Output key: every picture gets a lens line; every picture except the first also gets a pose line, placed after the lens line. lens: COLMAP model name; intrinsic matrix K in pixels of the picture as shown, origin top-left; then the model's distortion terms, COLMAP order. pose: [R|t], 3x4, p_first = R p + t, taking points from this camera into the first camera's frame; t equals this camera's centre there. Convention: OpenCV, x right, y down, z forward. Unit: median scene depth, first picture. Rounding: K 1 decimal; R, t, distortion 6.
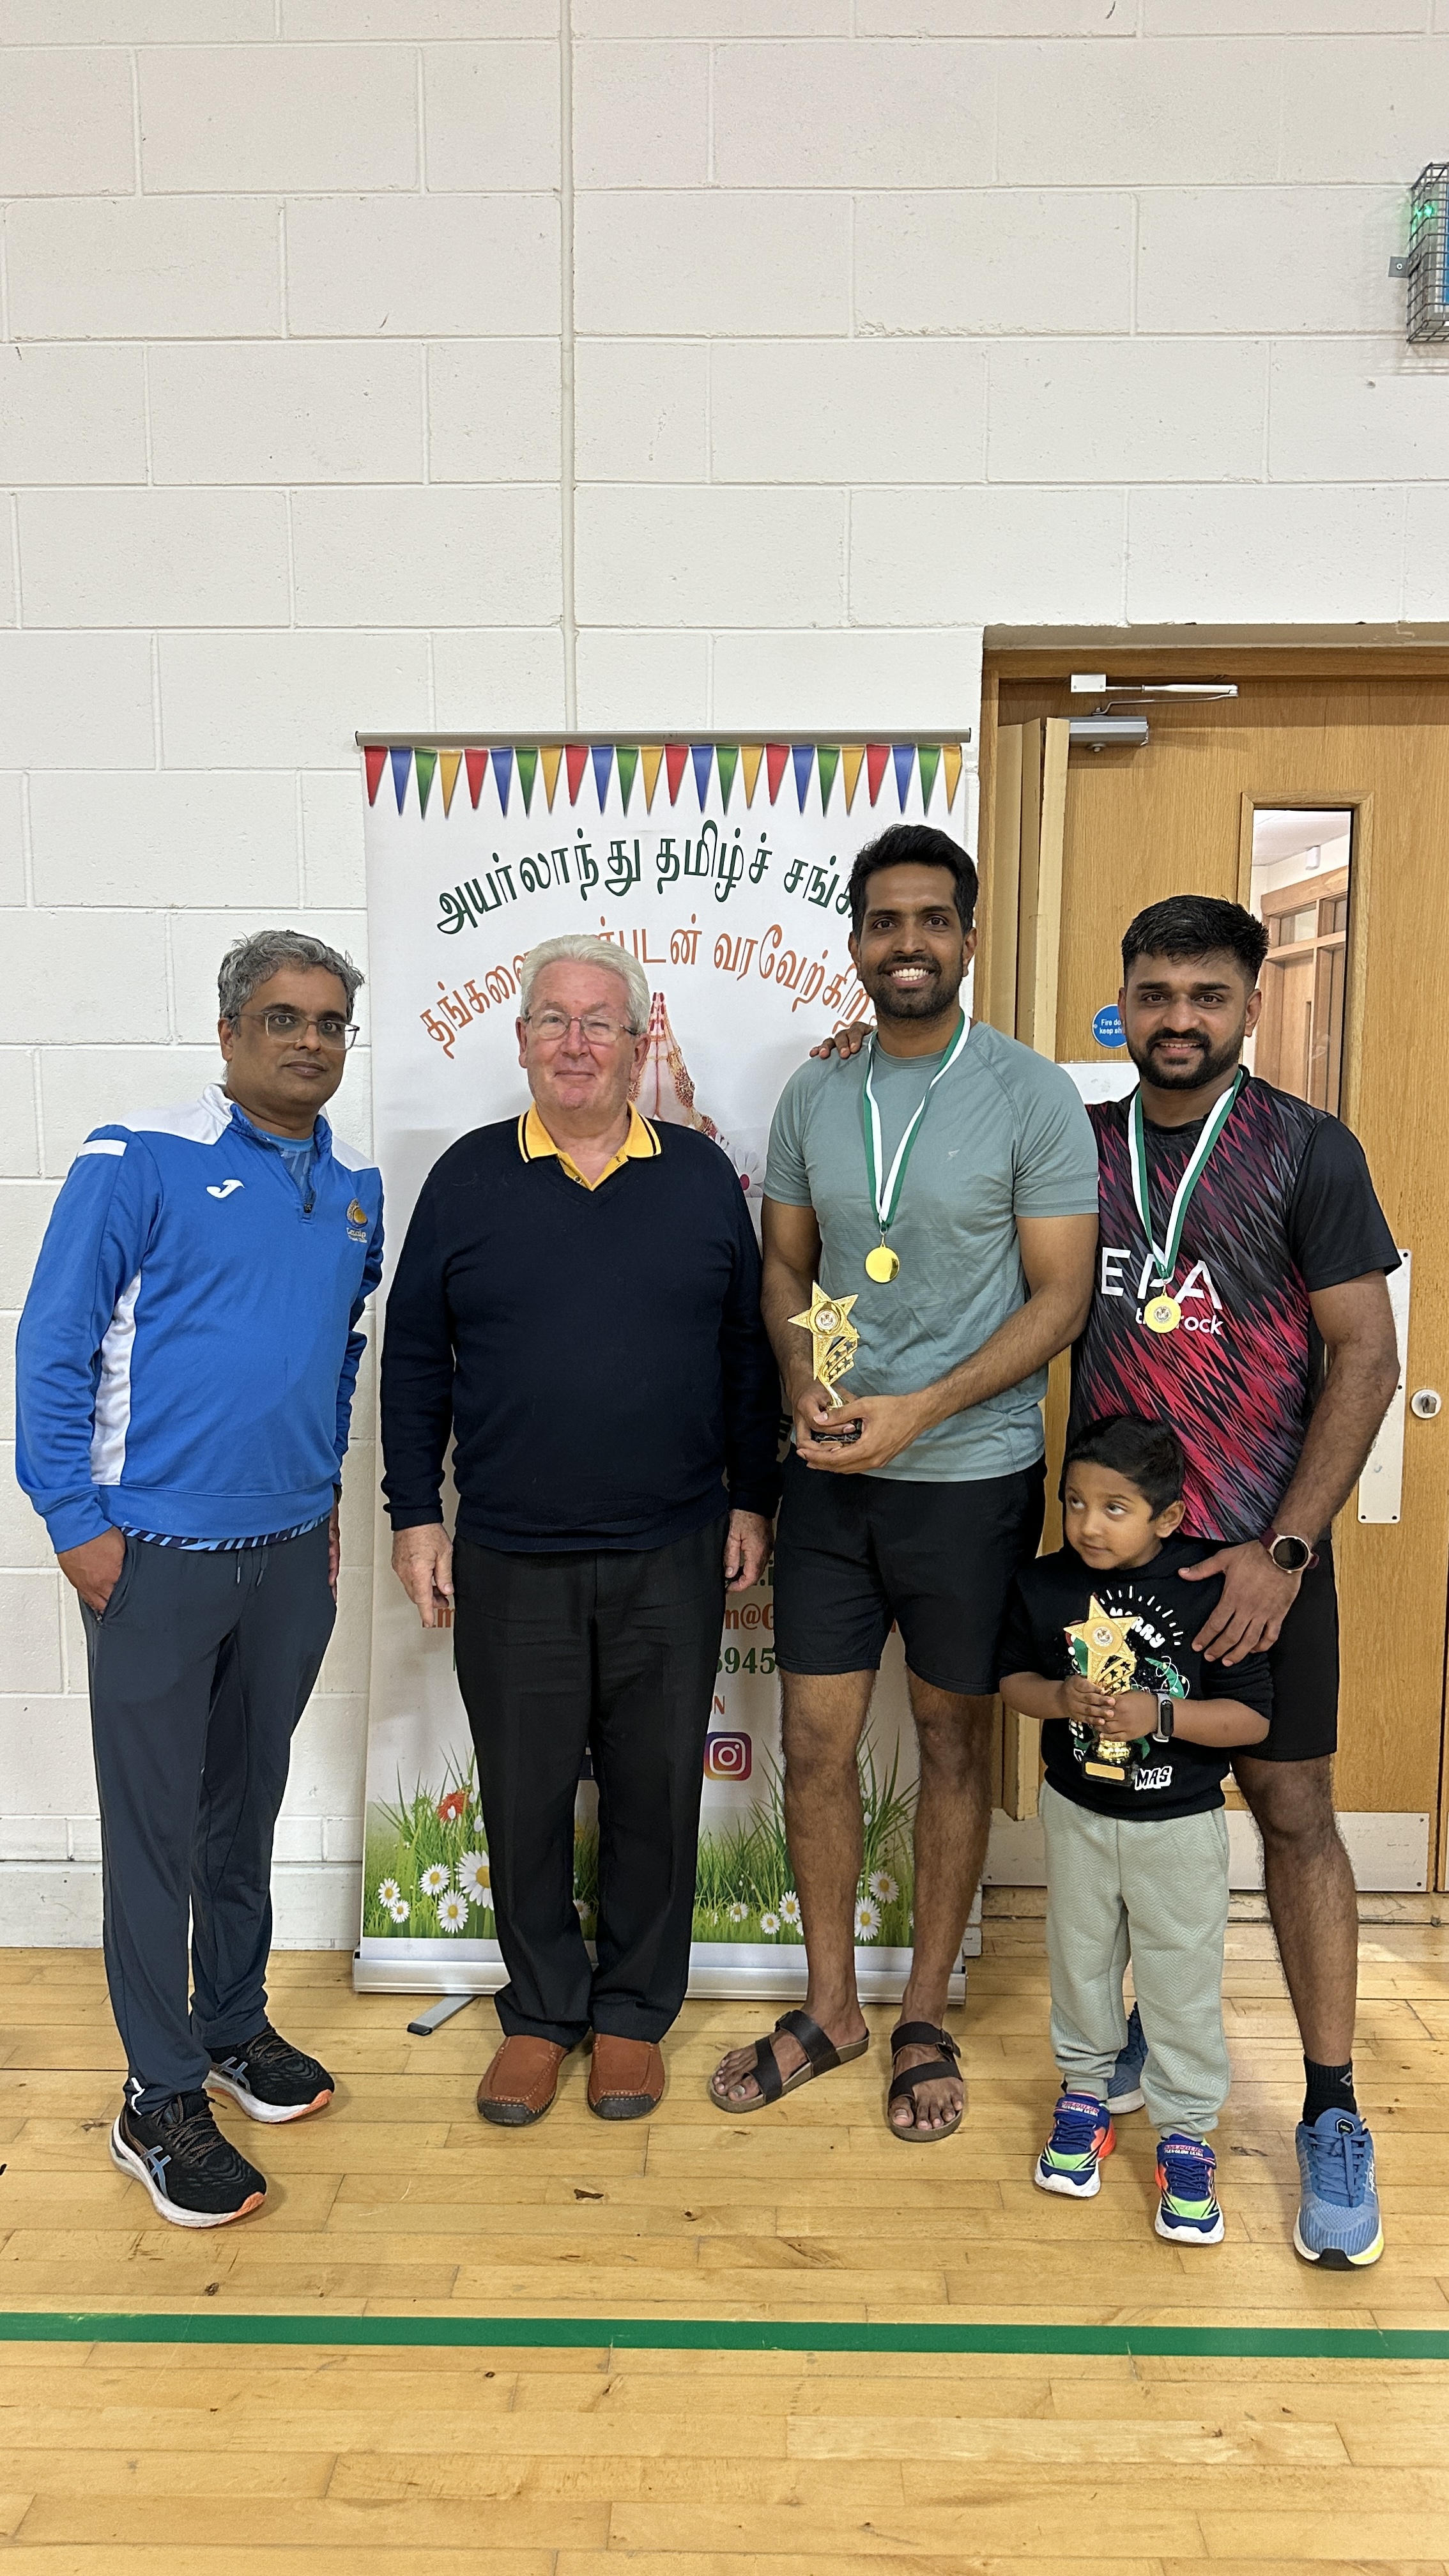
lens RADIAL K [[2092.6, 0, 738.3], [0, 2092.6, 1268.1], [0, 0, 1]] dist [0.084261, -0.113883]
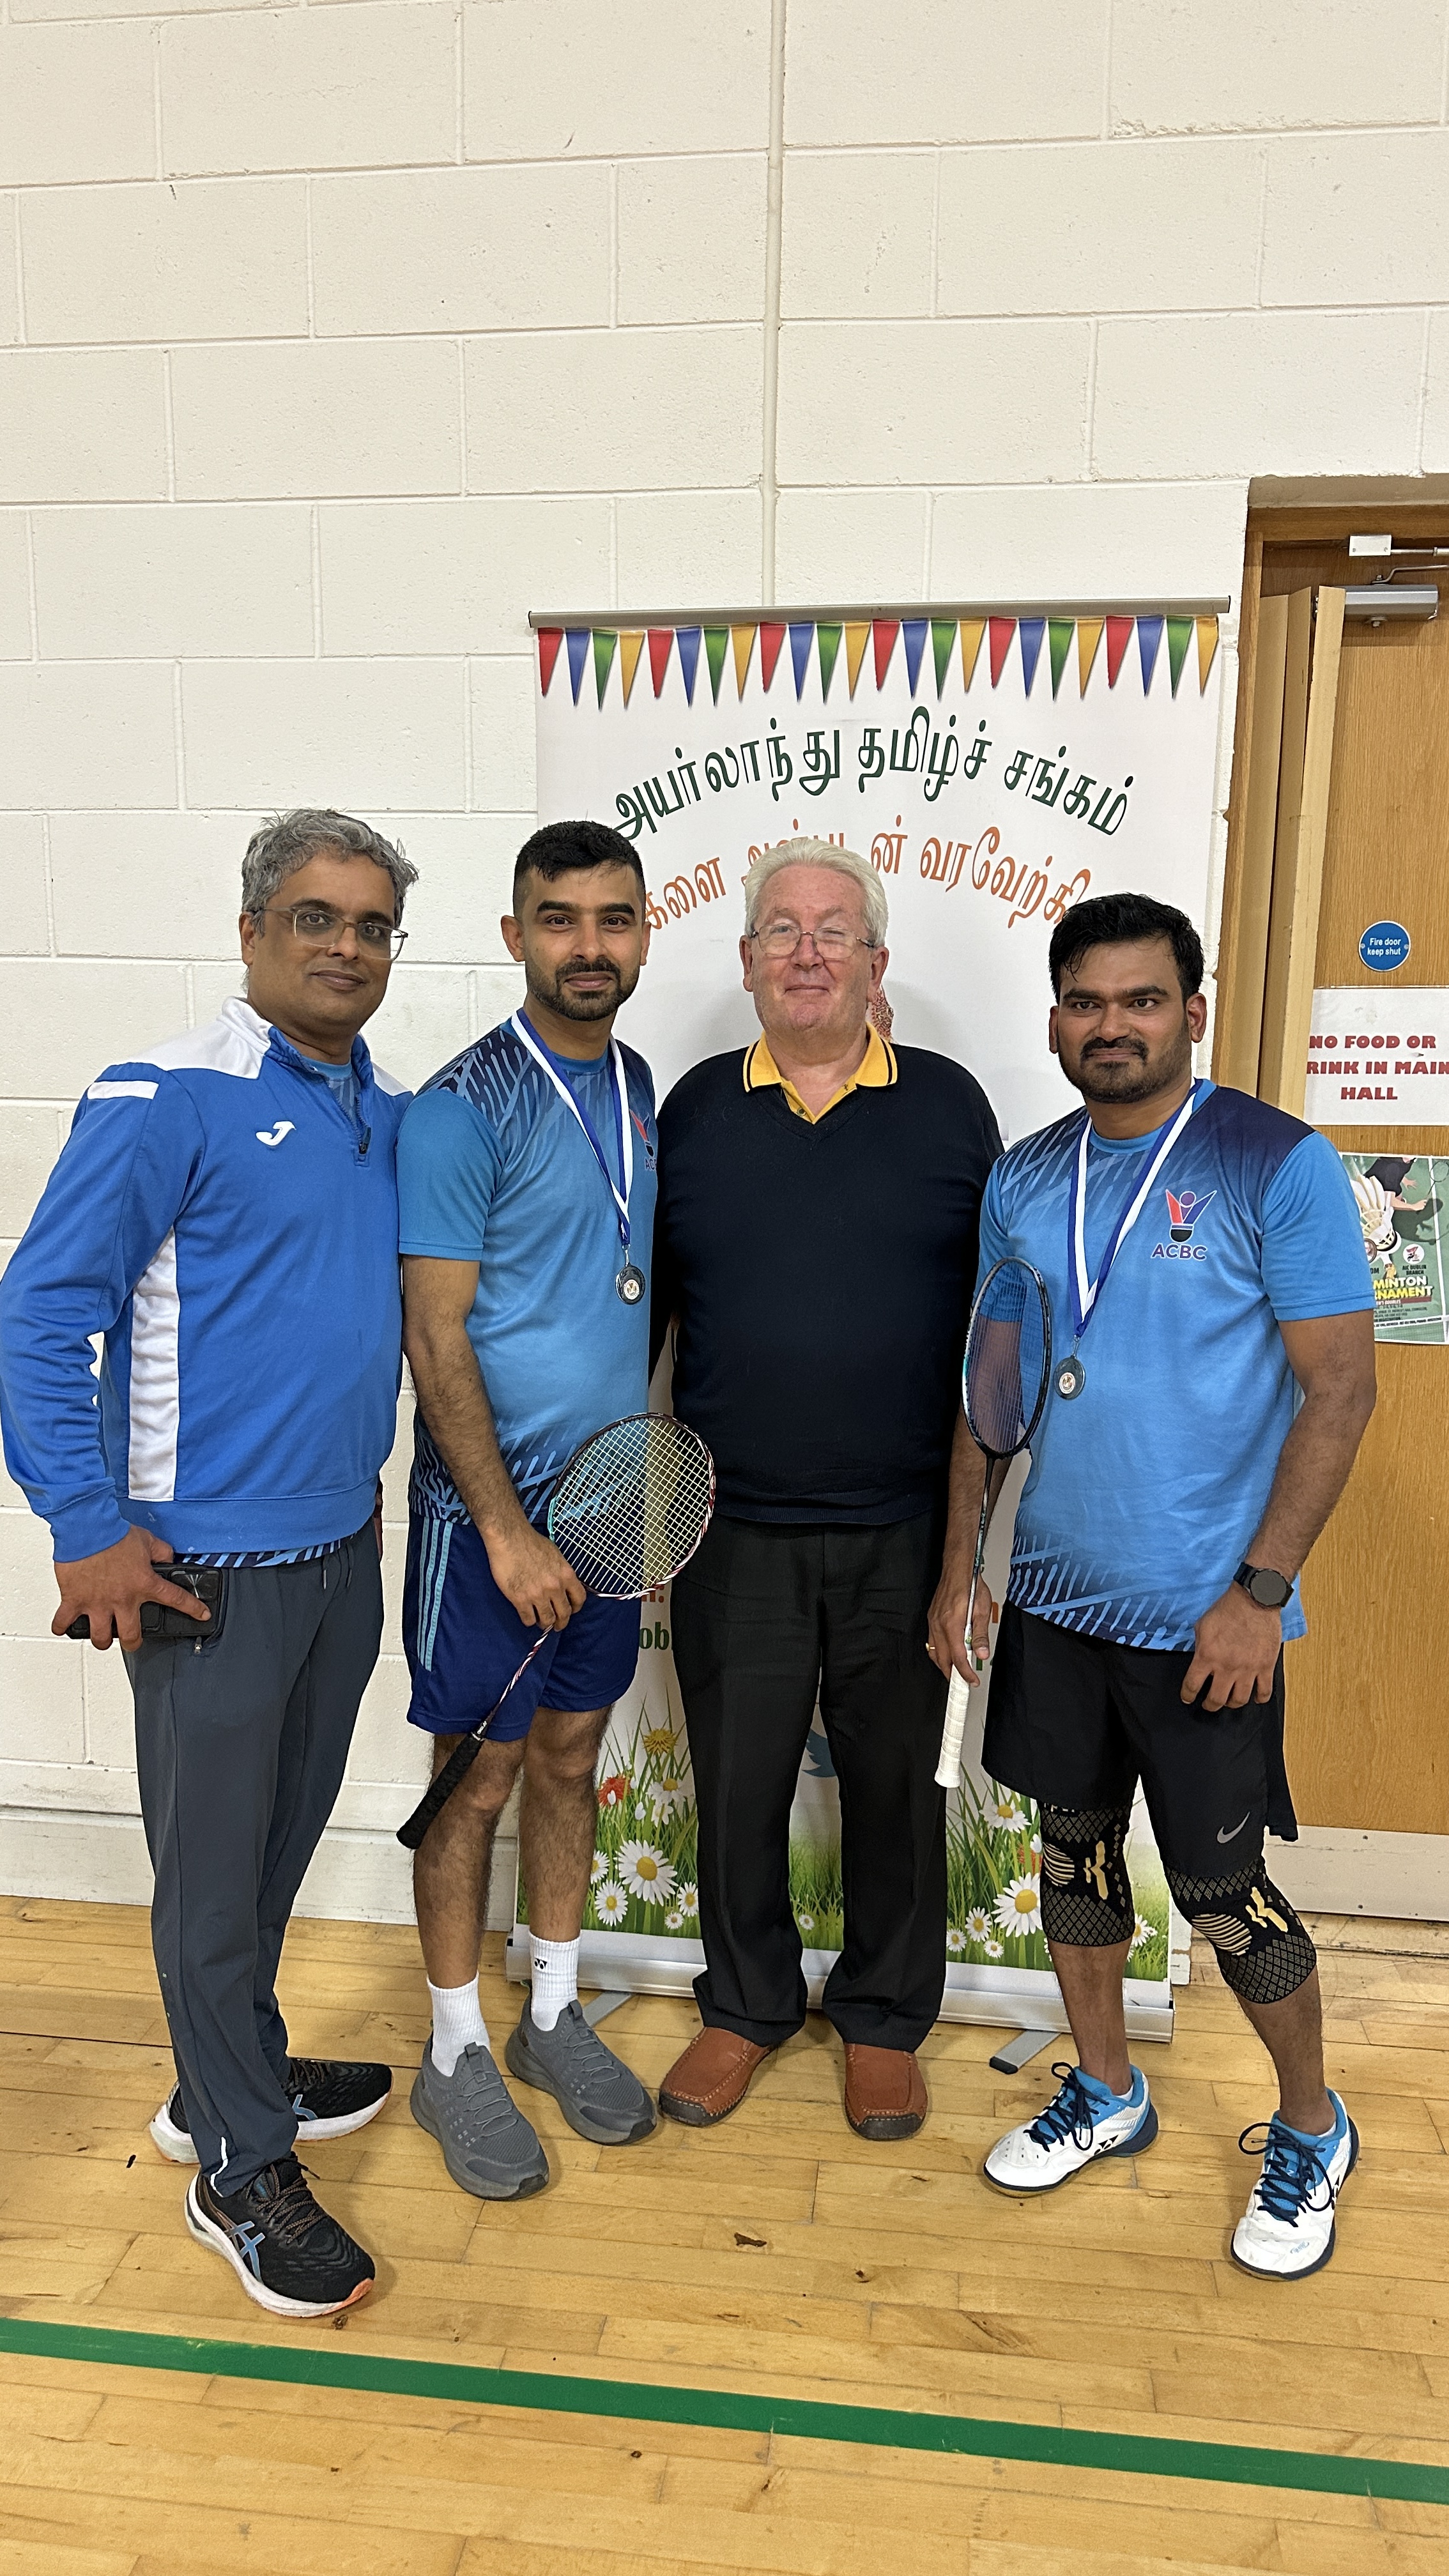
lens RADIAL K [[2092.6, 0, 682.7], [0, 2092.6, 1289.7], [0, 0, 1]] dist [0.084261, -0.113883]
pose [[0.993225, 0.027241, -0.112971, -0.007920], [-0.021293, 0.998339, 0.053526, -0.017964], [0.114241, -0.050758, 0.992156, 0.117135]]
